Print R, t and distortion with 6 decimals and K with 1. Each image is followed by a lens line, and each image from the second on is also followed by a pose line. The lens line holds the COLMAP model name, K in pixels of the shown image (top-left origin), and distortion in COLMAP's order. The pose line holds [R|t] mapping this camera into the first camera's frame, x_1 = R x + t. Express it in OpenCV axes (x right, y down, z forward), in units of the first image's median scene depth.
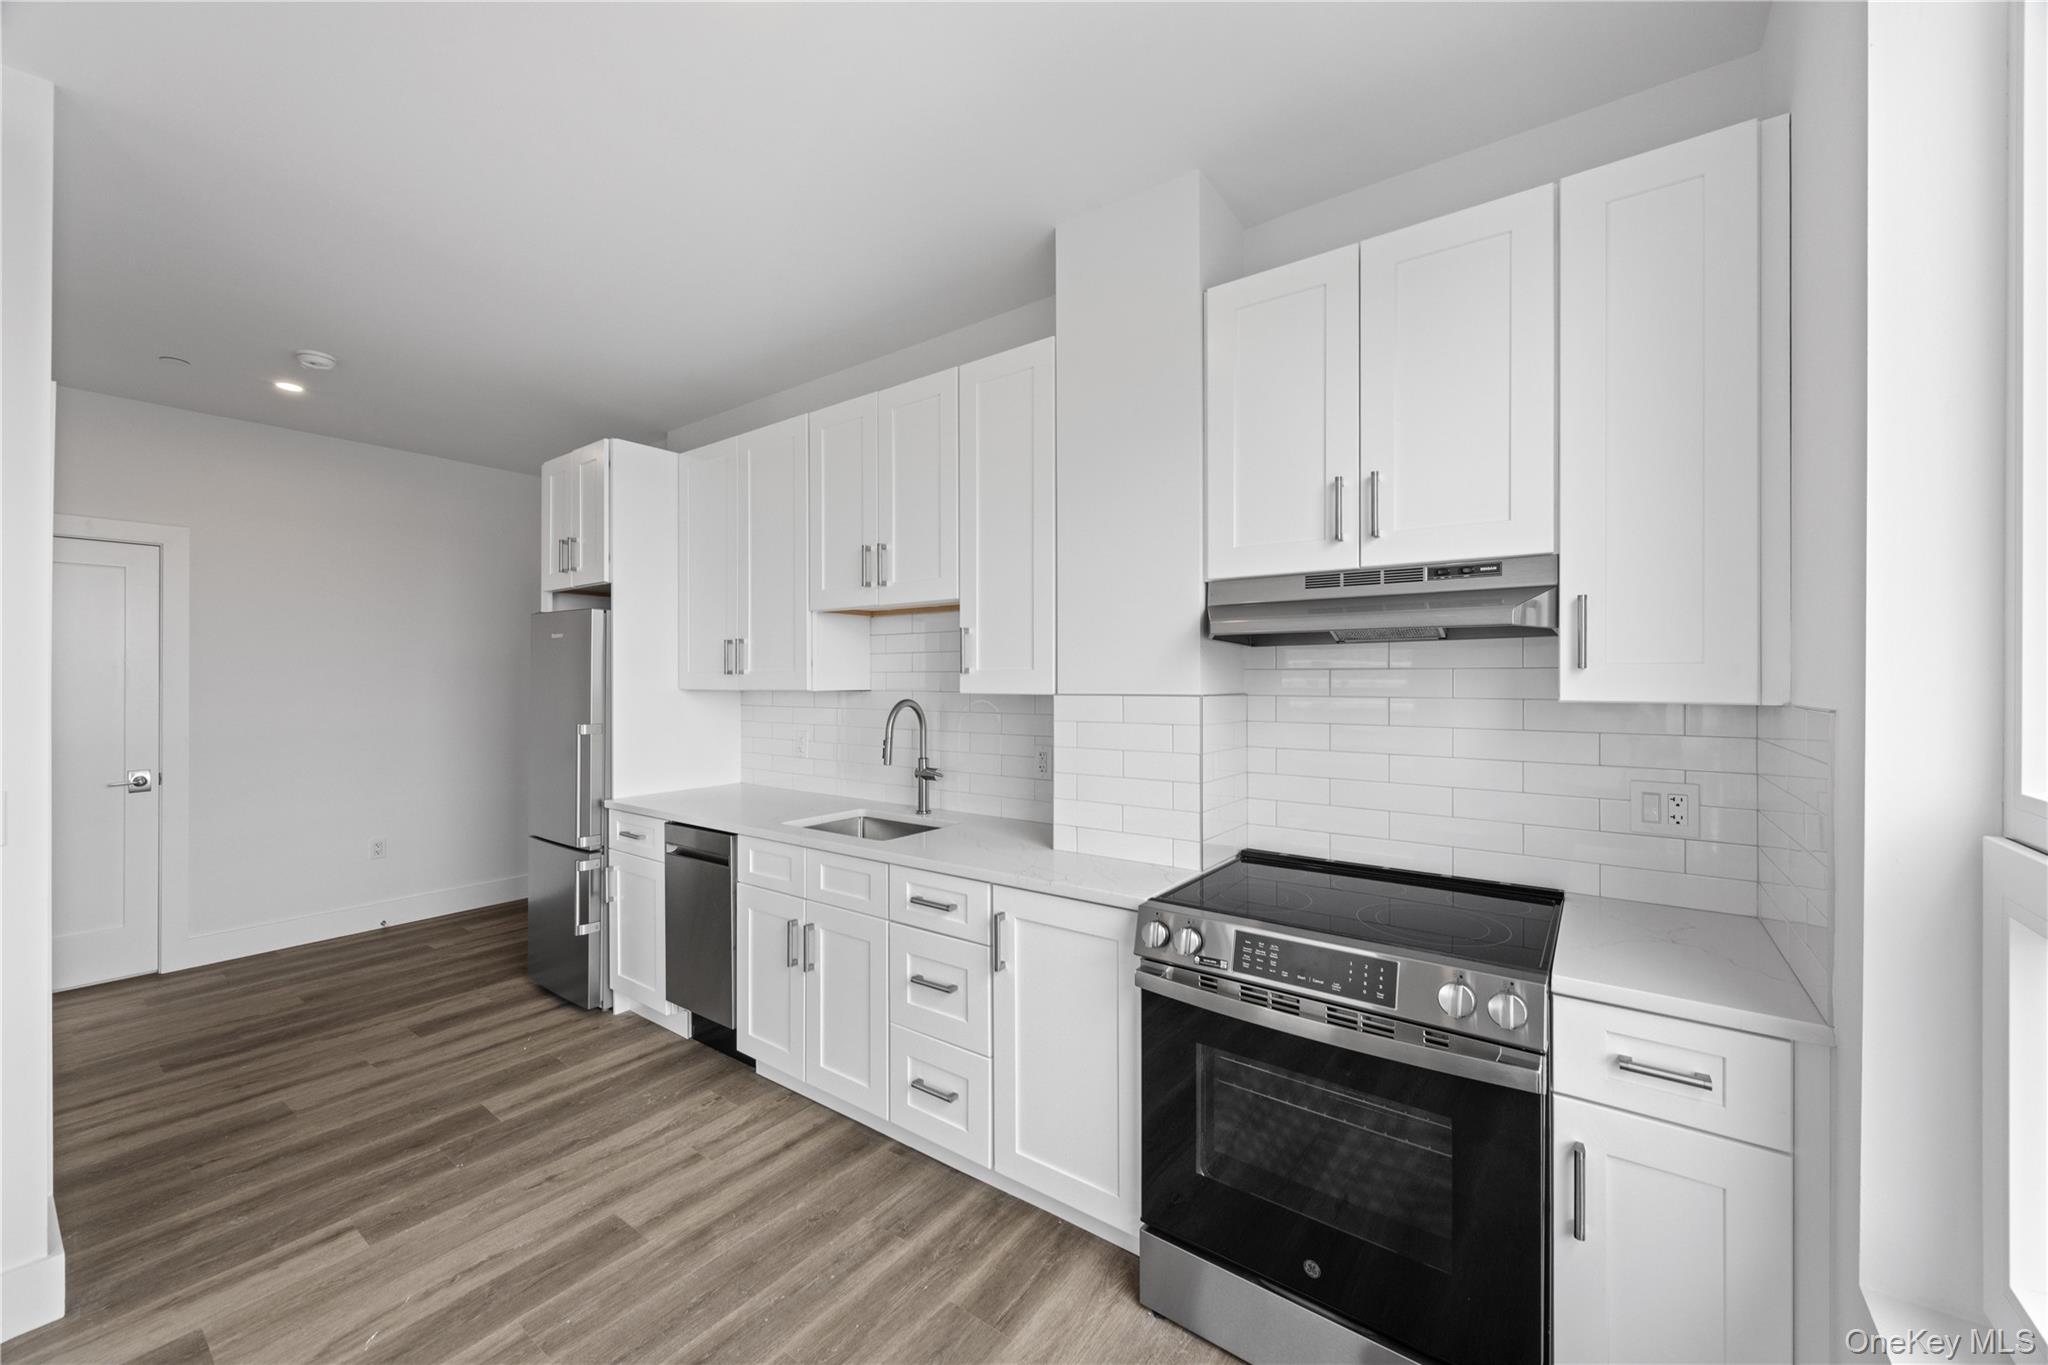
lens RADIAL K [[787.8, 0, 1027.6], [0, 787.8, 683.9], [0, 0, 1]] dist [-0.003089, 0.000463]
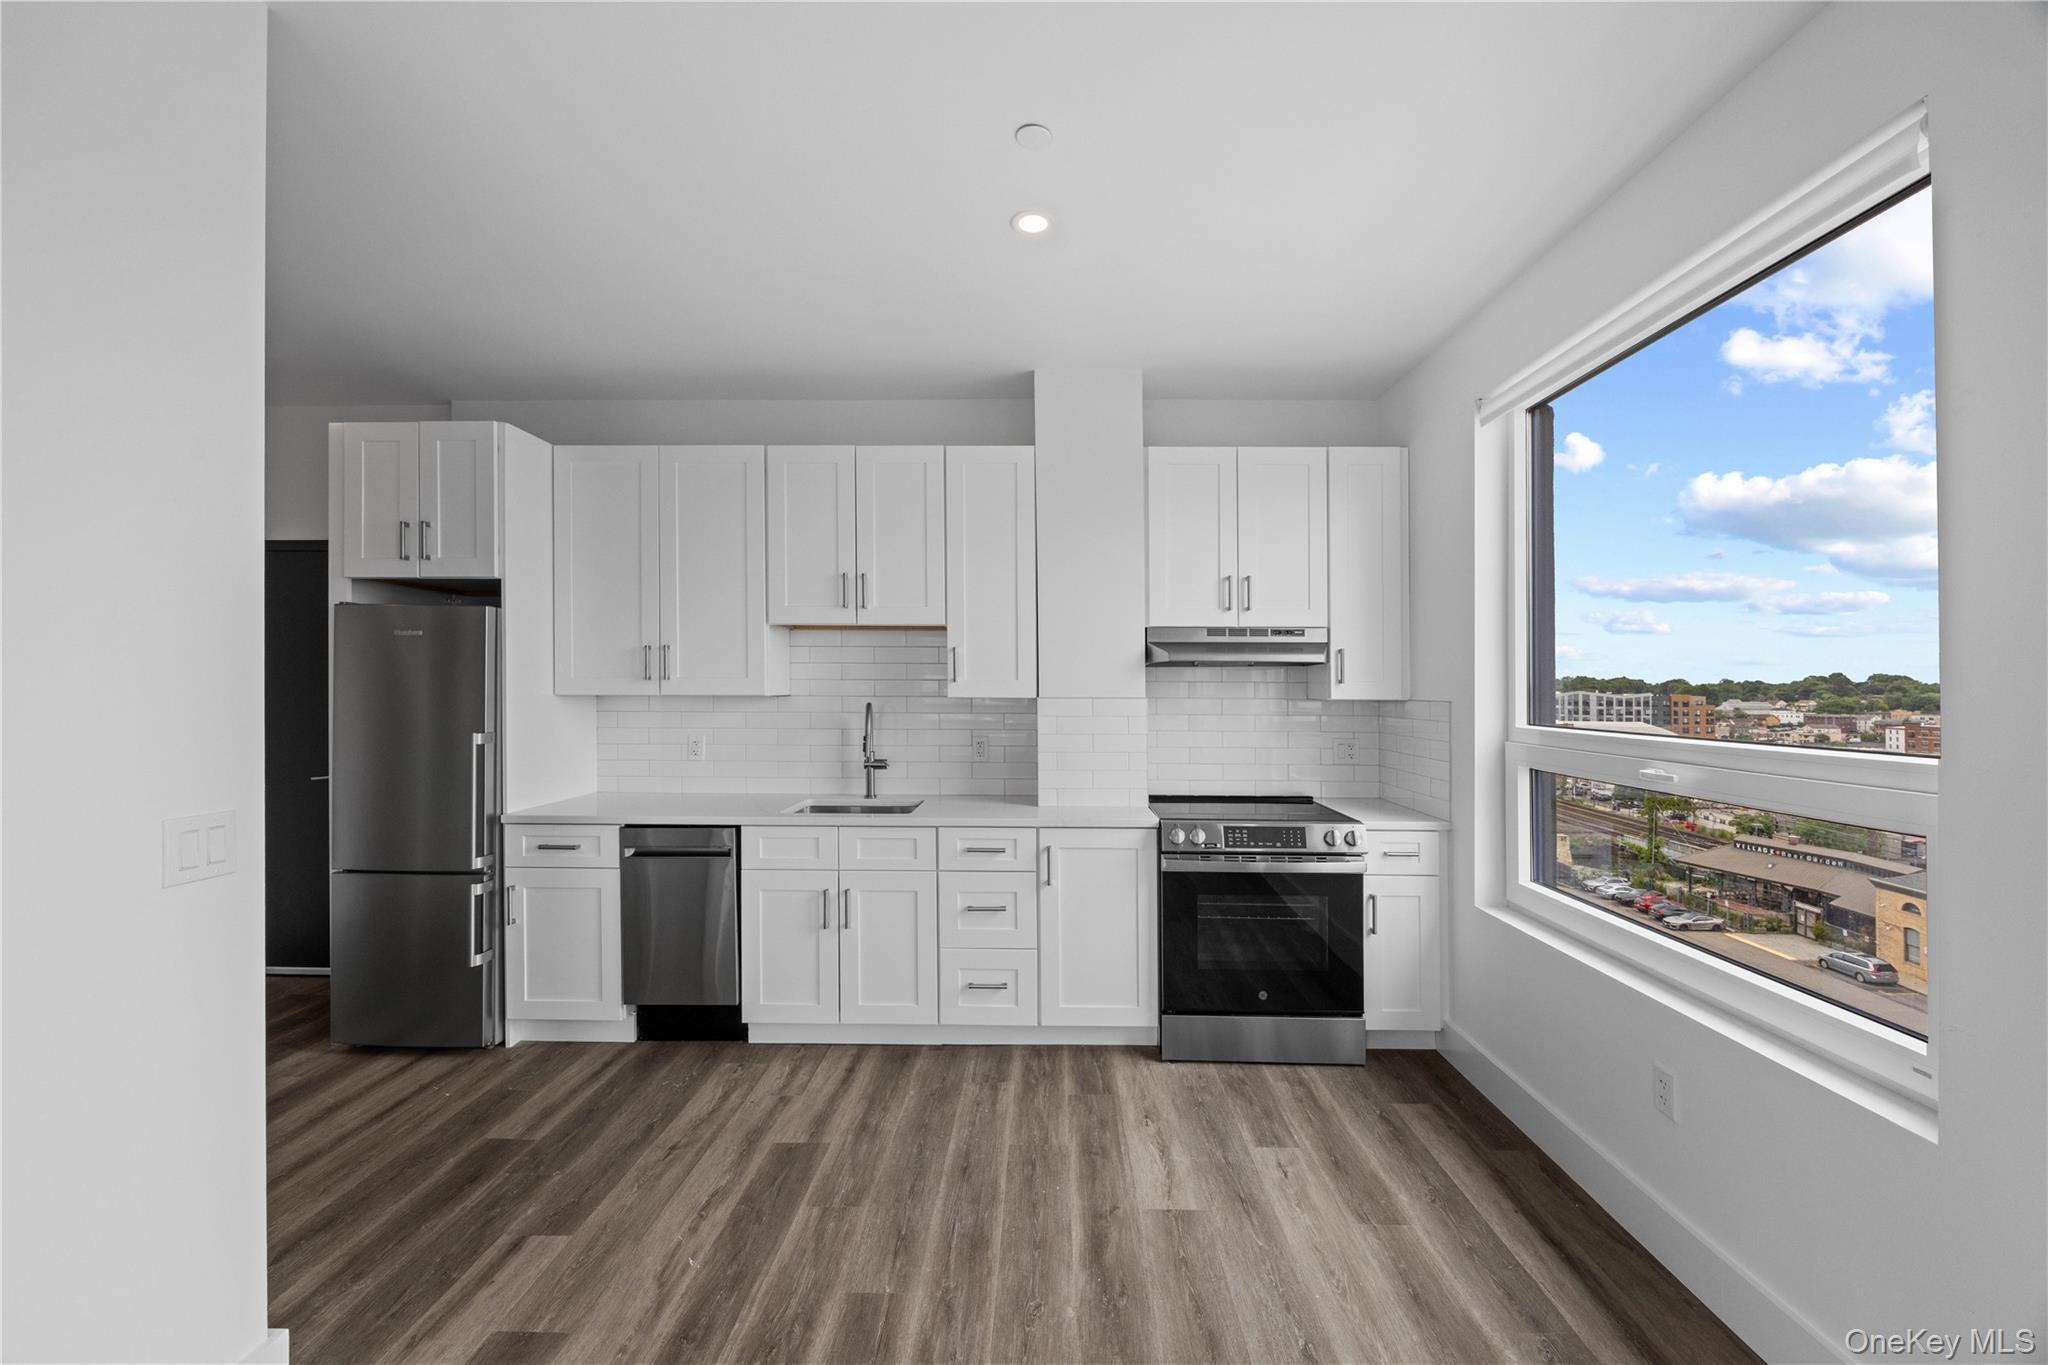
lens RADIAL K [[787.8, 0, 1042.7], [0, 787.8, 700.2], [0, 0, 1]] dist [-0.003089, 0.000463]
pose [[0.812511, -0.003768, 0.582934, -0.874216], [-0.002072, 0.999954, 0.009352, 0.004939], [-0.582942, -0.008806, 0.812466, -0.175438]]
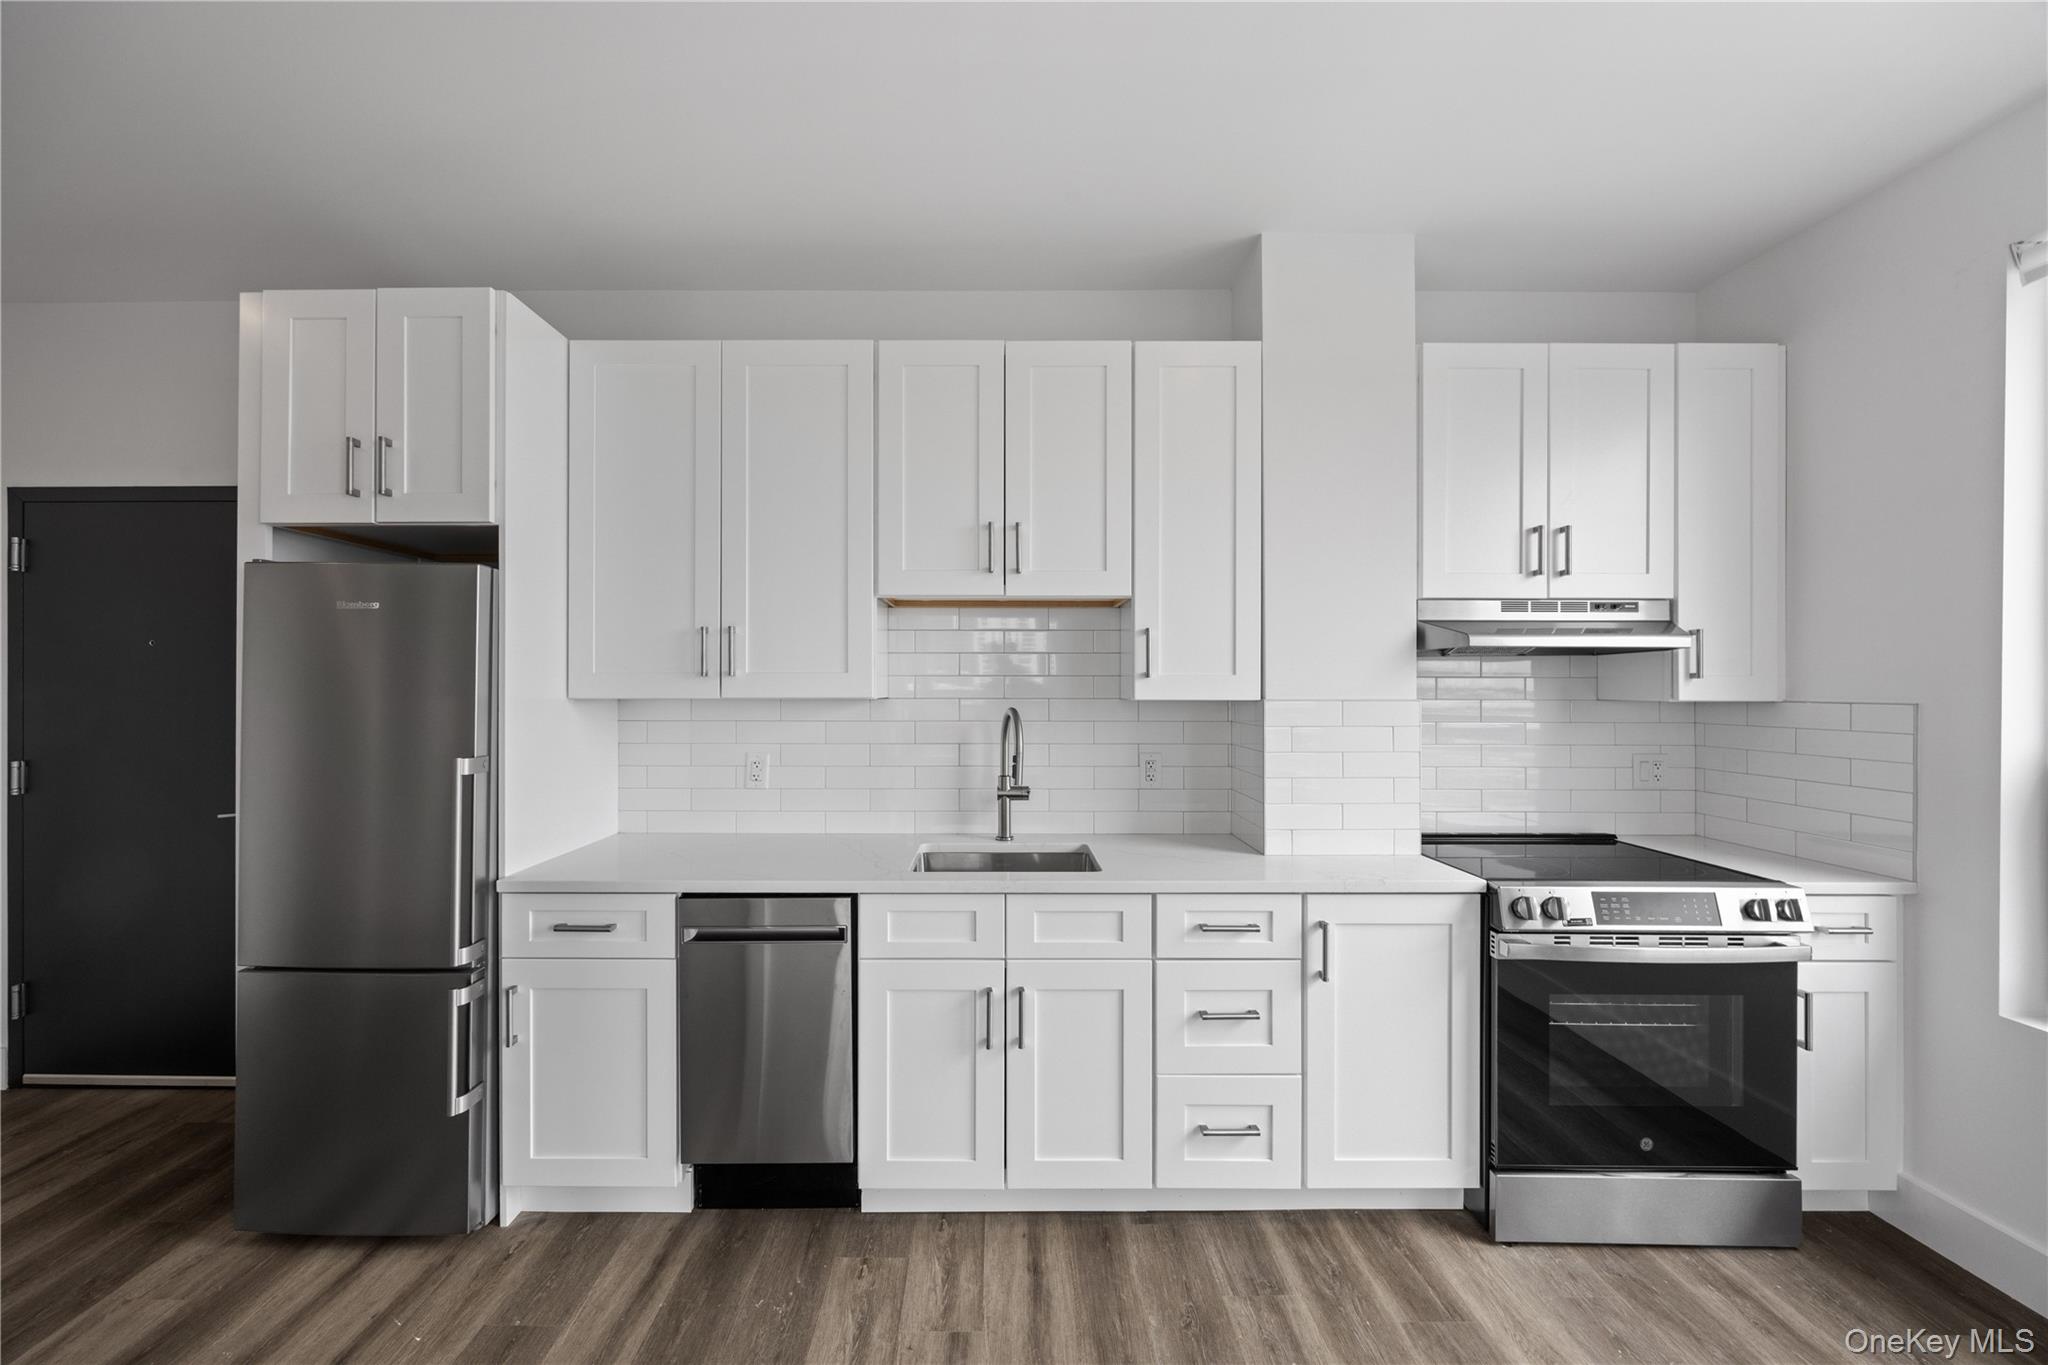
lens RADIAL K [[787.8, 0, 1007.6], [0, 787.8, 690.7], [0, 0, 1]] dist [-0.003089, 0.000463]
pose [[0.805268, 0.000434, 0.592911, -0.908346], [0.001206, 0.999996, -0.002371, 0.003859], [-0.592910, 0.002624, 0.805265, 0.427430]]
